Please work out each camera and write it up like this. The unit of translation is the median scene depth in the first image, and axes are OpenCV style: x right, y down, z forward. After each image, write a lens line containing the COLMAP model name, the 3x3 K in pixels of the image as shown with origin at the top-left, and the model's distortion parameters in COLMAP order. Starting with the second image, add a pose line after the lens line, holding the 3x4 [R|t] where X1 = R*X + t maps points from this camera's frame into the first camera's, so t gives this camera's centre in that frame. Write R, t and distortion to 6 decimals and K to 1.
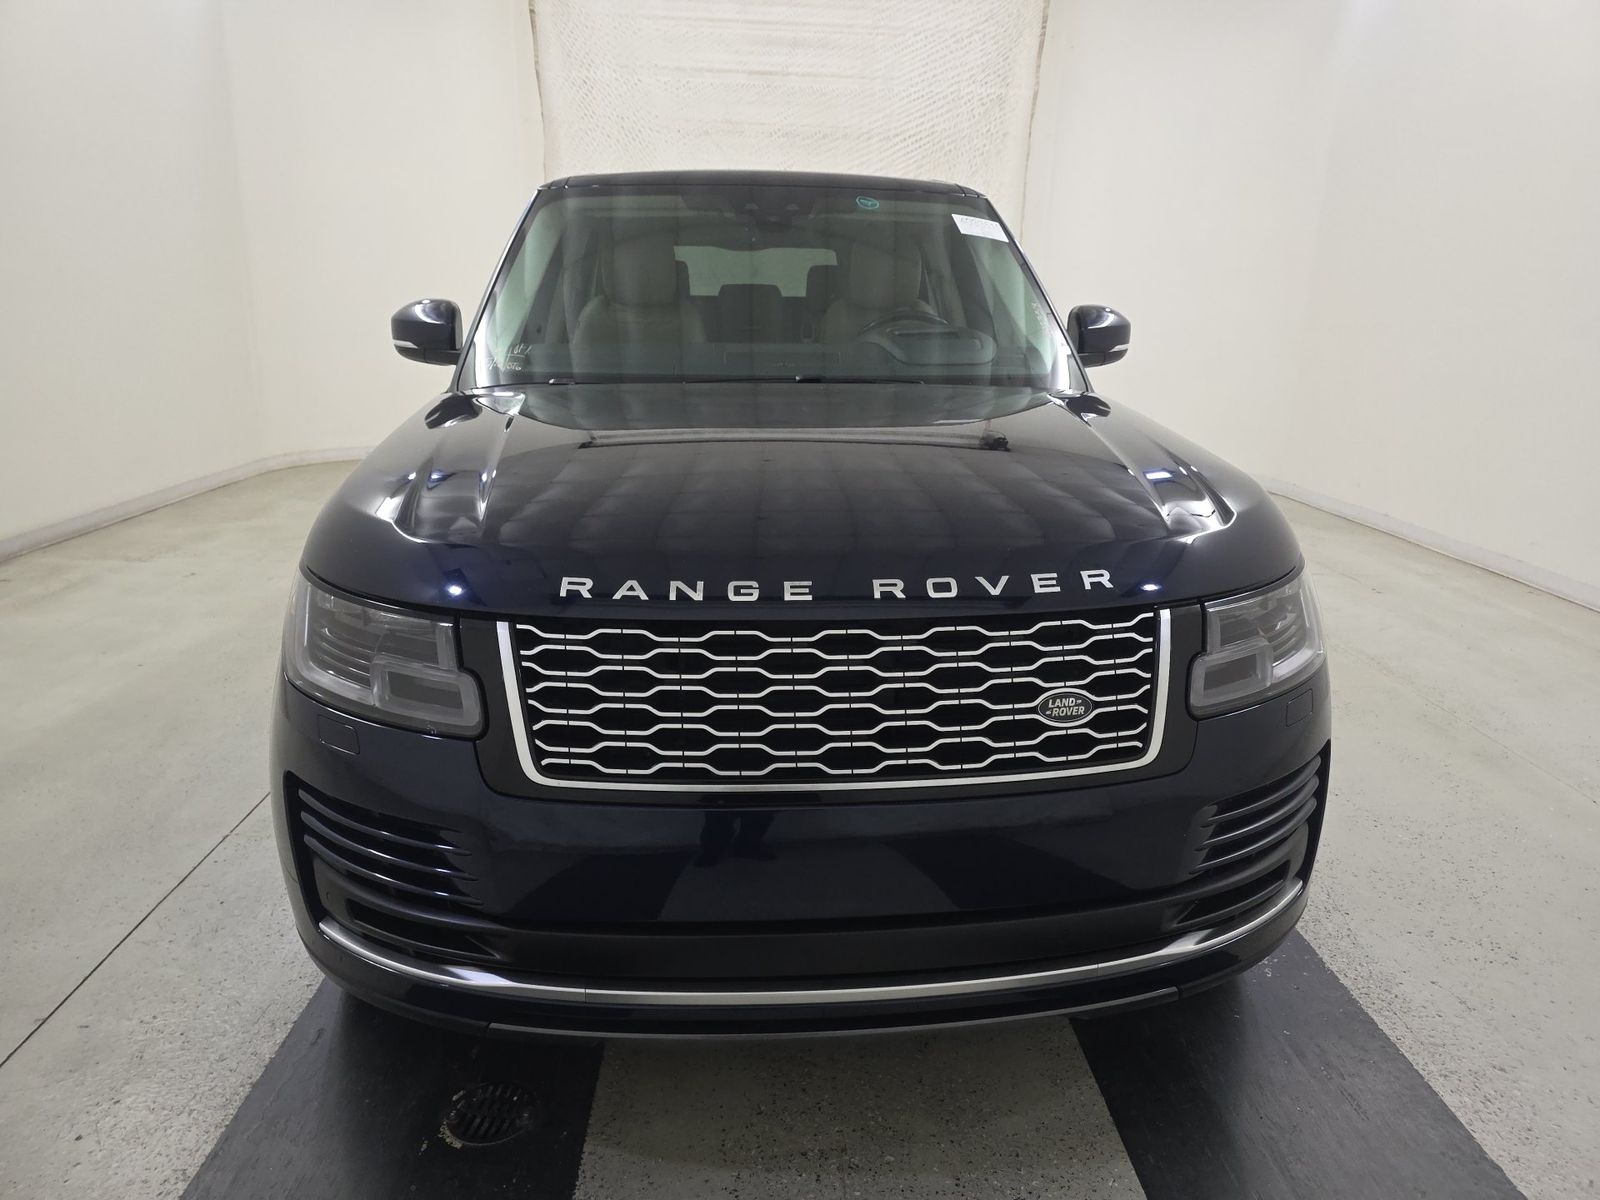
lens RADIAL K [[1070.4, 0, 810.4], [0, 1070.4, 596.7], [0, 0, 1]] dist [0.038766, -0.031358]
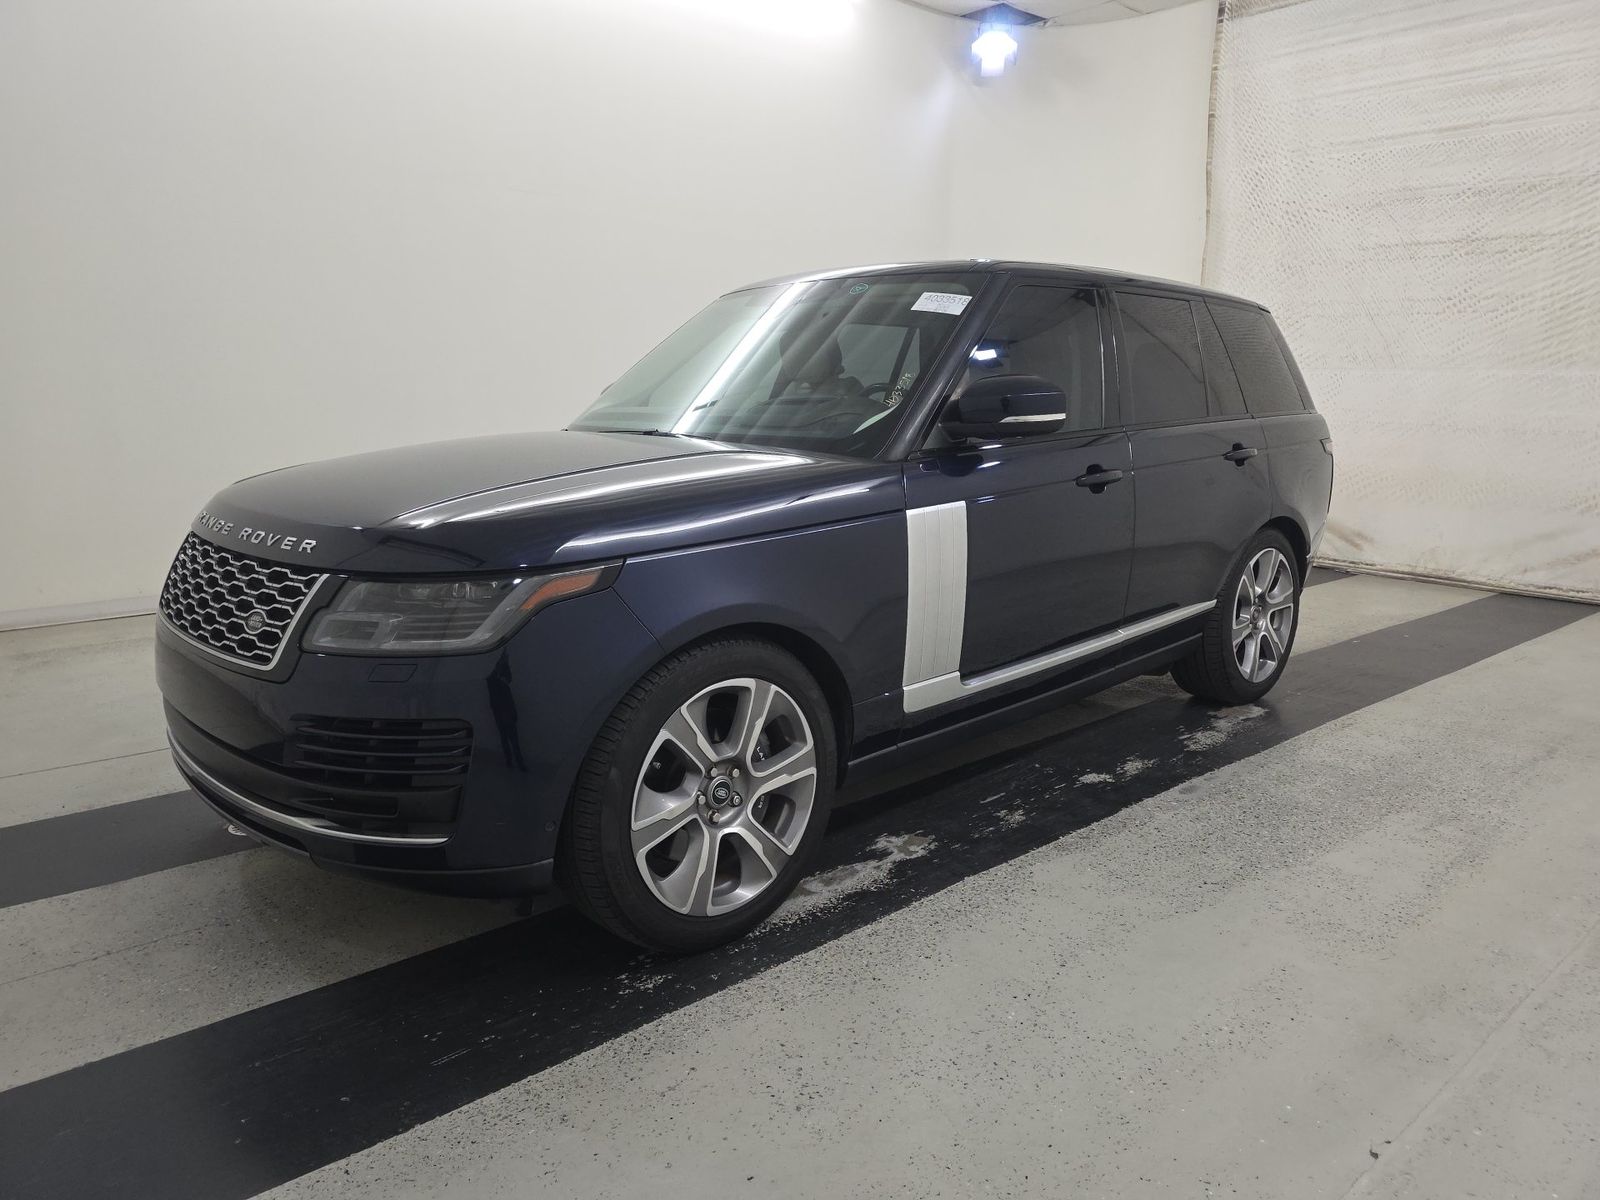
lens RADIAL K [[1070.4, 0, 810.4], [0, 1070.4, 596.7], [0, 0, 1]] dist [0.038766, -0.031358]
pose [[0.624663, 0.138966, -0.768430, 0.352513], [-0.206183, 0.978469, 0.009342, -0.019908], [0.753183, 0.152602, 0.639865, 0.113155]]
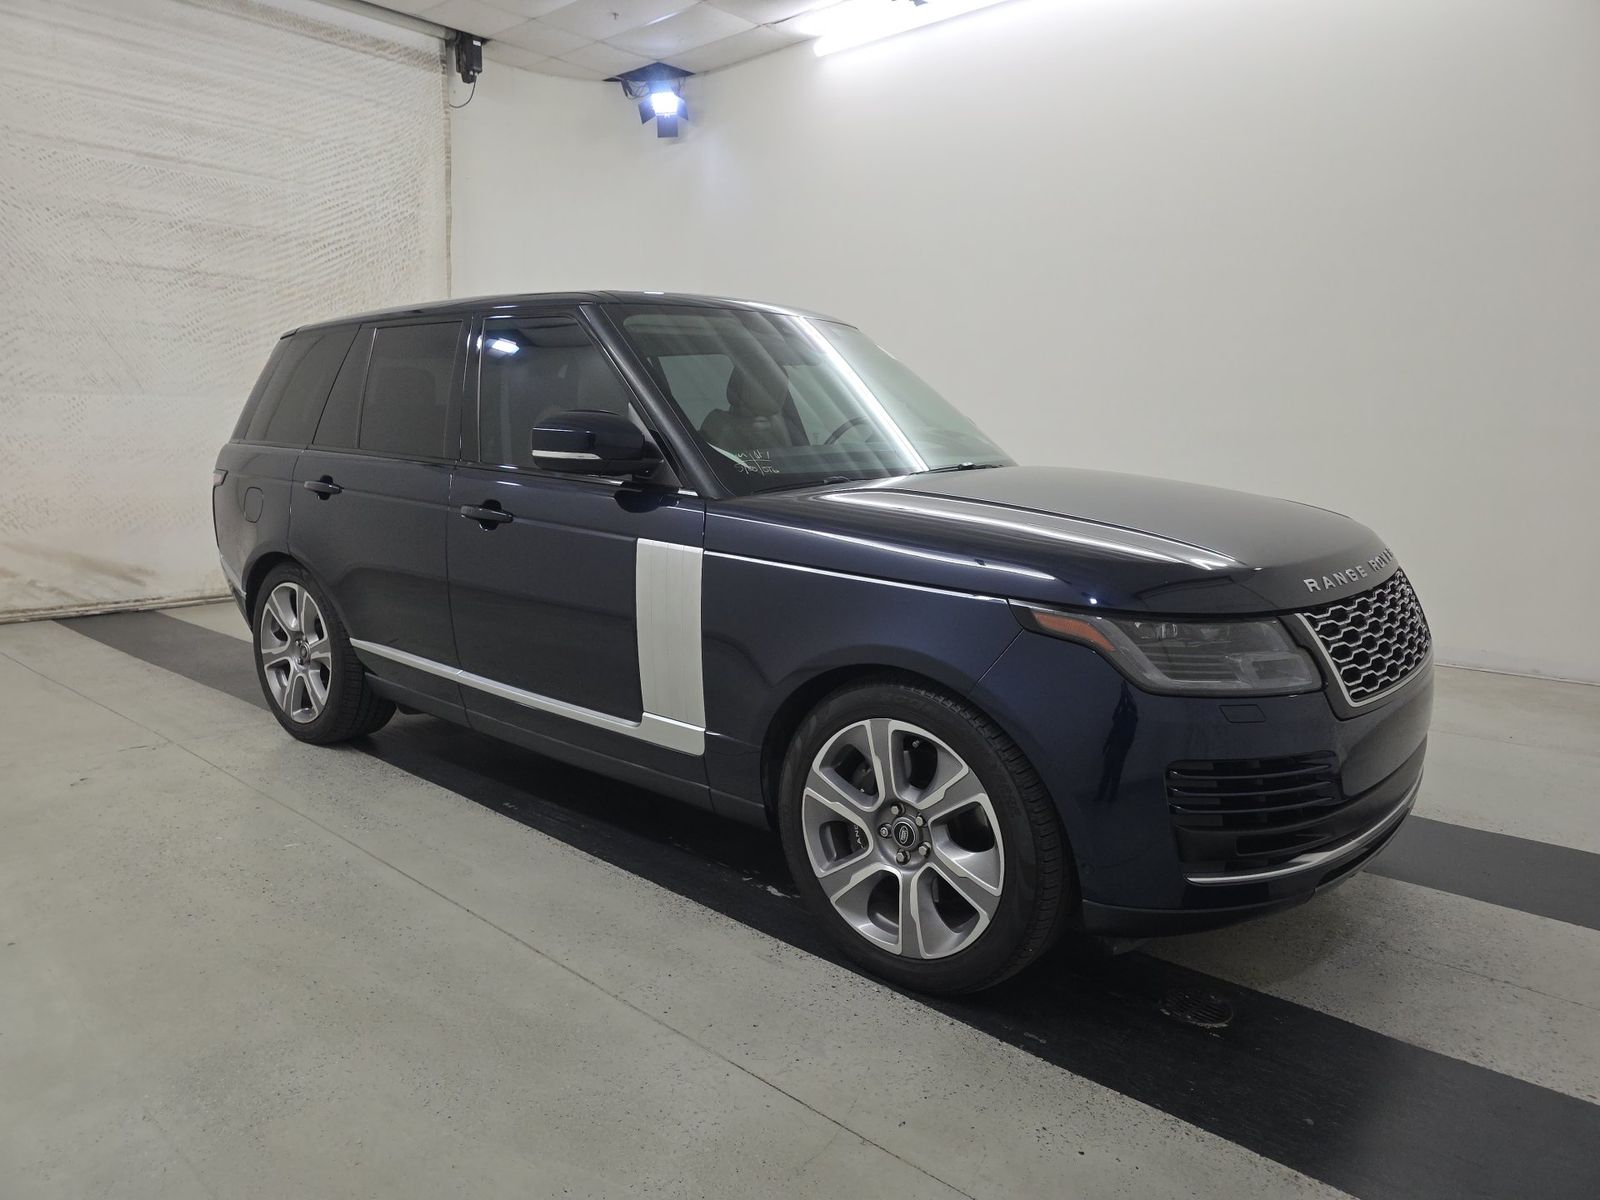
lens RADIAL K [[1086.4, 0, 790.1], [0, 1086.4, 604.6], [0, 0, 1]] dist [0.036639, -0.027341]
pose [[0.704692, -0.131512, 0.697218, -0.348398], [0.195343, 0.980656, -0.012462, -0.020562], [-0.682092, 0.144979, 0.716751, 0.069215]]
